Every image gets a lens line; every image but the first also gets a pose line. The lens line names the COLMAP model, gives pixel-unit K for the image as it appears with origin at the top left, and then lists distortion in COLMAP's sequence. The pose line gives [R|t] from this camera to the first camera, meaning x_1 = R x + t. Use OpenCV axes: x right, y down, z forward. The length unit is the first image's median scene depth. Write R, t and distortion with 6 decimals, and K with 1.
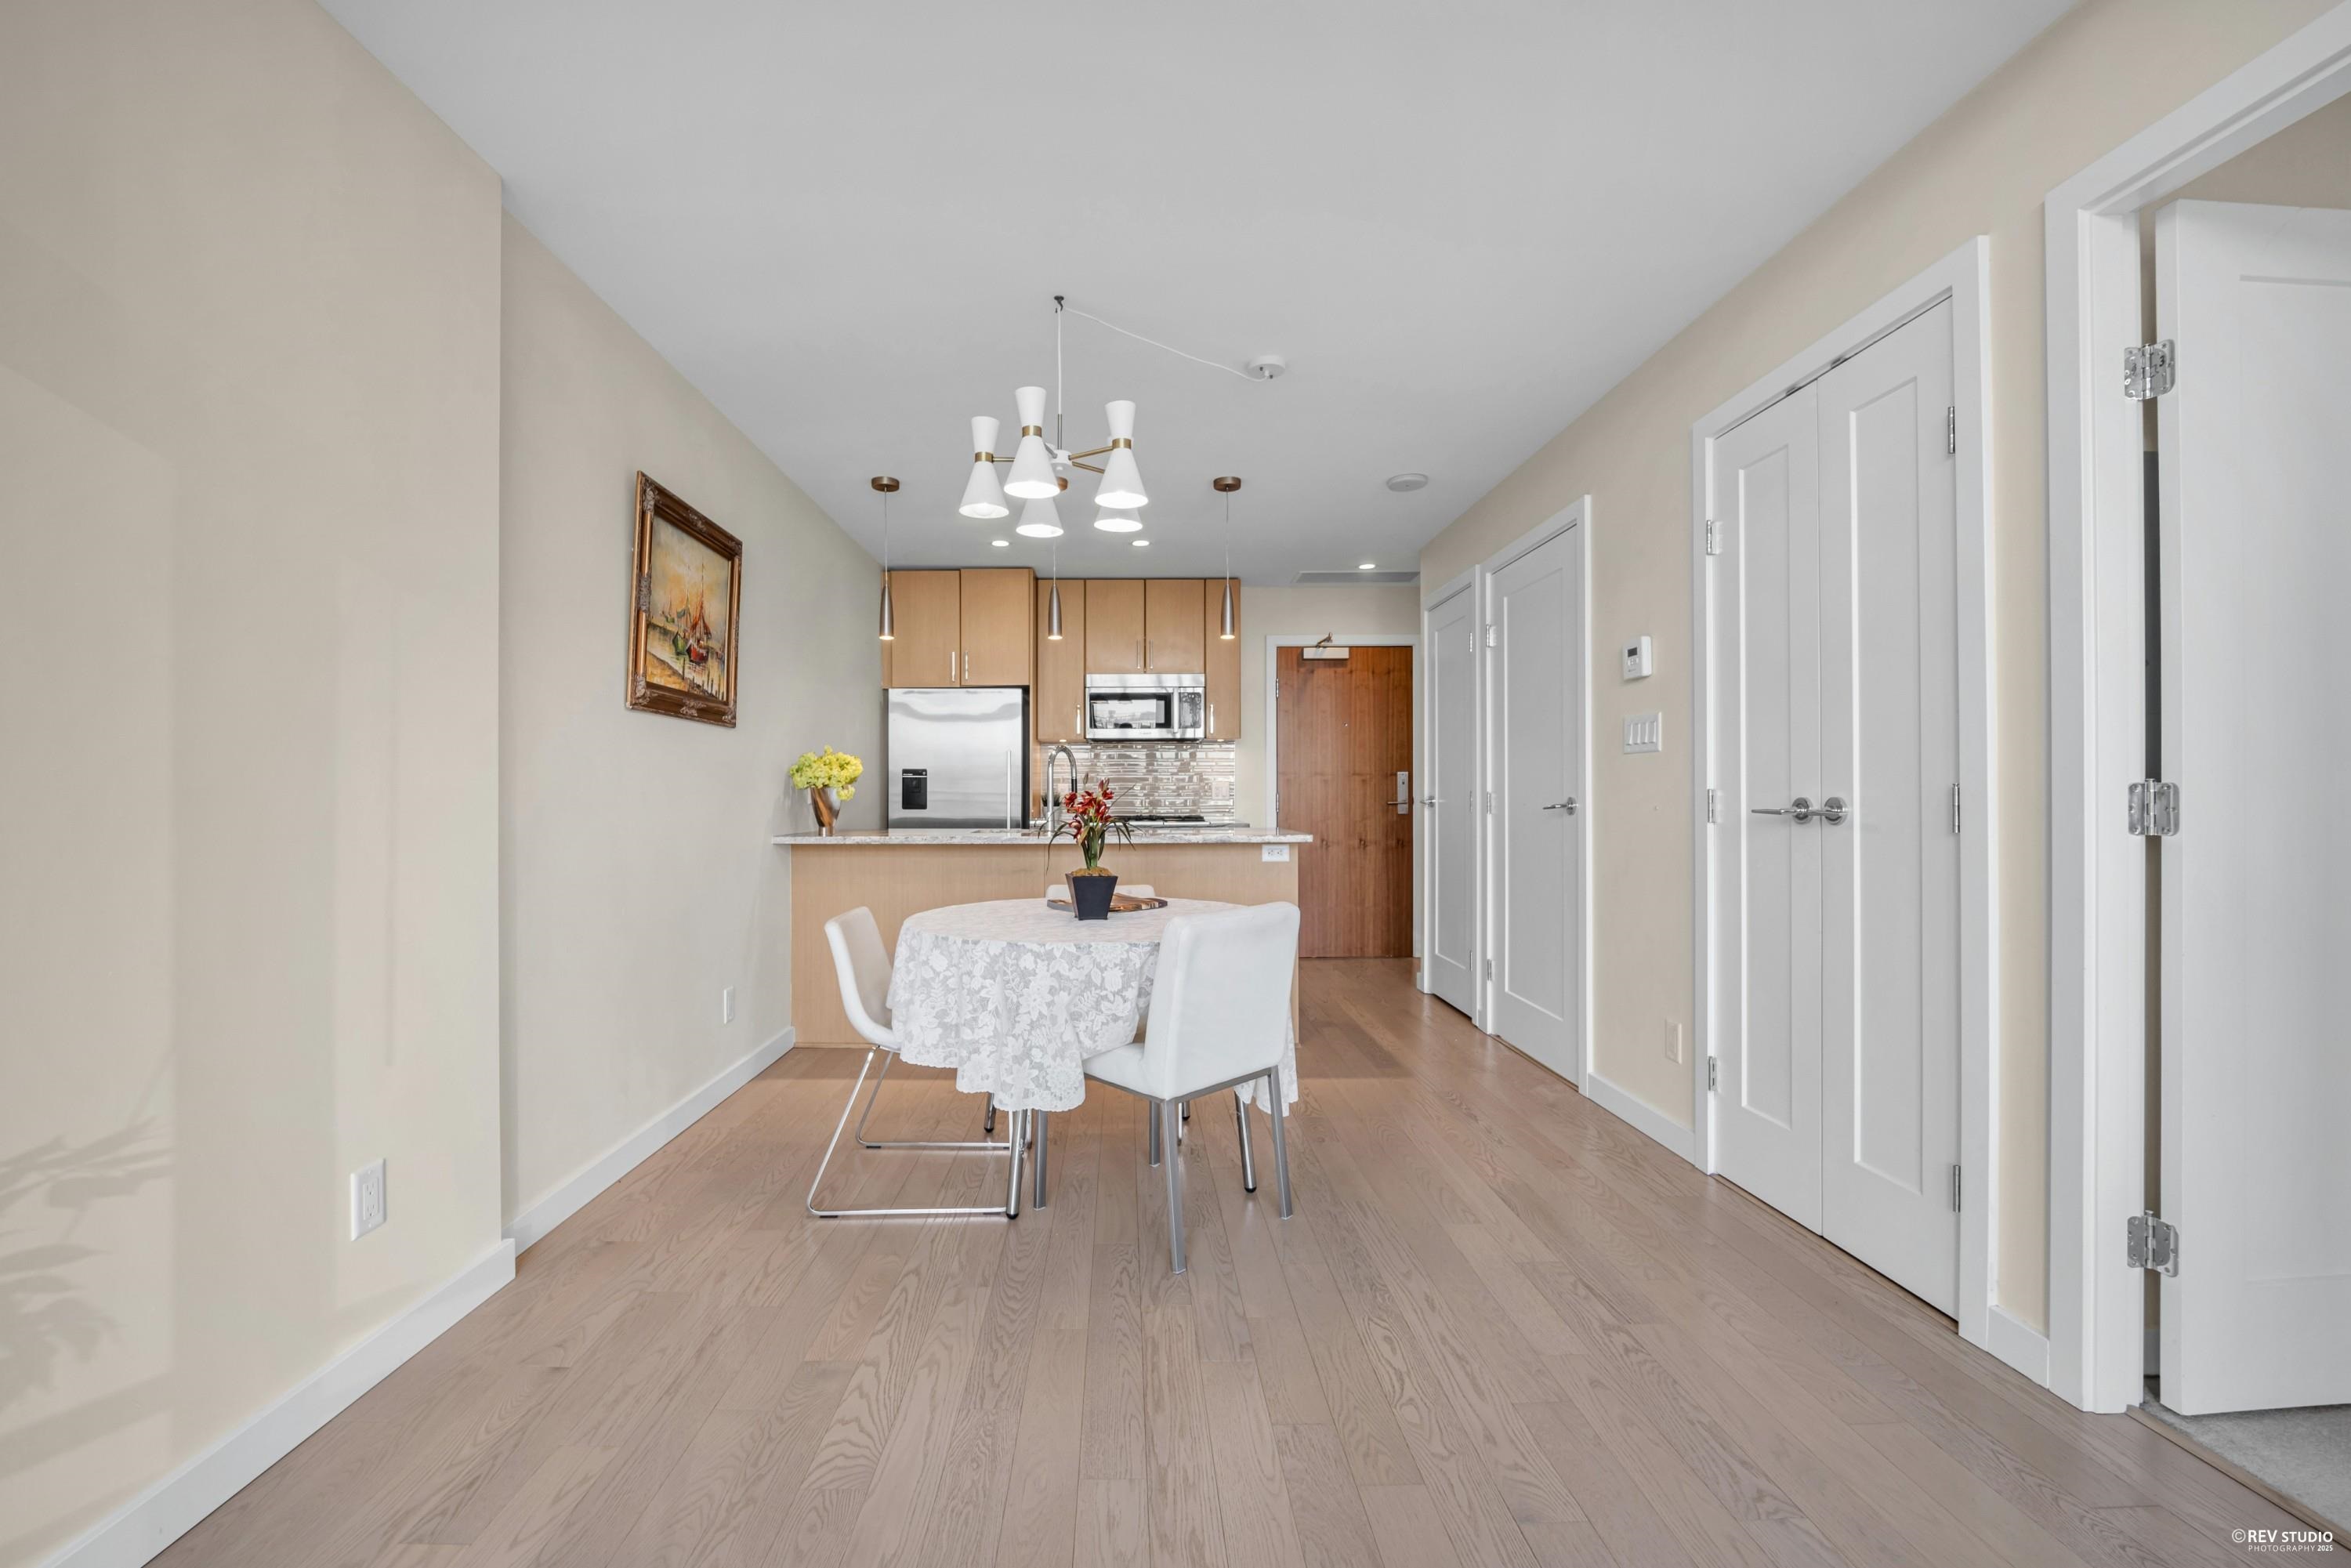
lens RADIAL K [[969.3, 0, 1159.3], [0, 969.3, 790.9], [0, 0, 1]] dist [-0.027164, 0.001468]
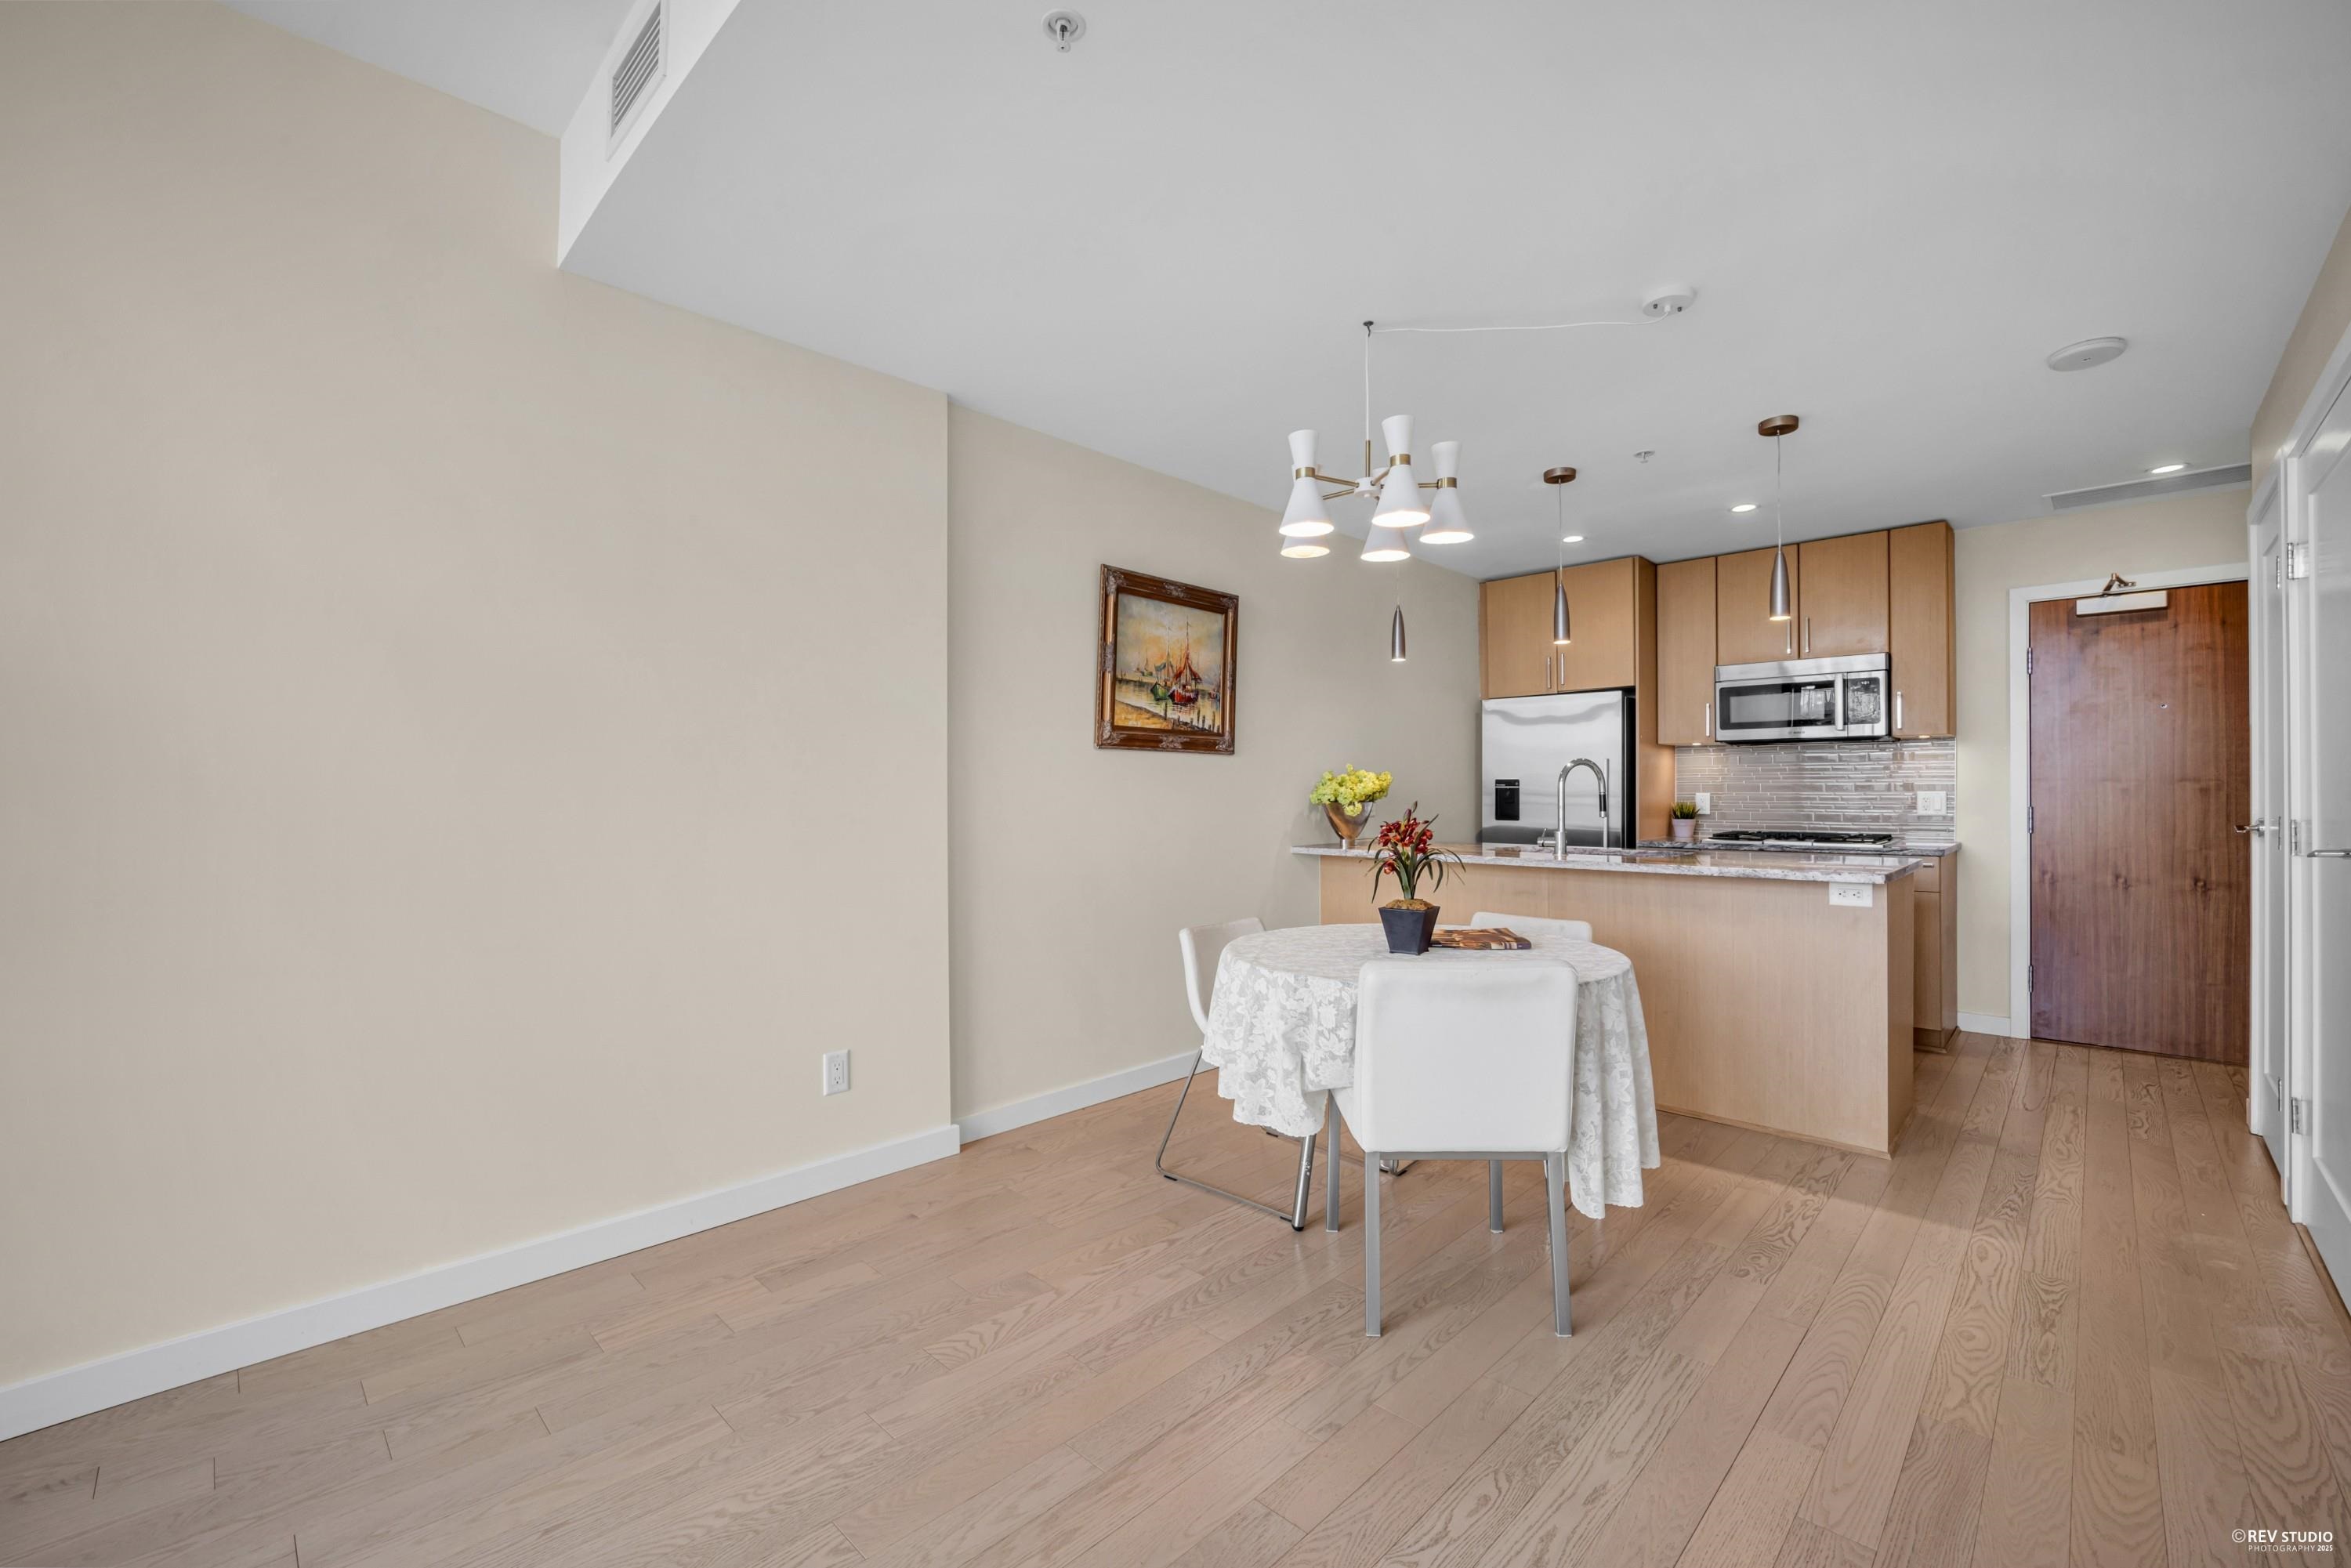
lens RADIAL K [[969.3, 0, 1208.7], [0, 969.3, 787.6], [0, 0, 1]] dist [-0.027164, 0.001468]
pose [[0.705555, 0.000917, -0.708655, 0.388391], [0.000895, 0.999997, 0.002185, -0.028475], [0.708655, -0.002176, 0.705552, 0.147602]]
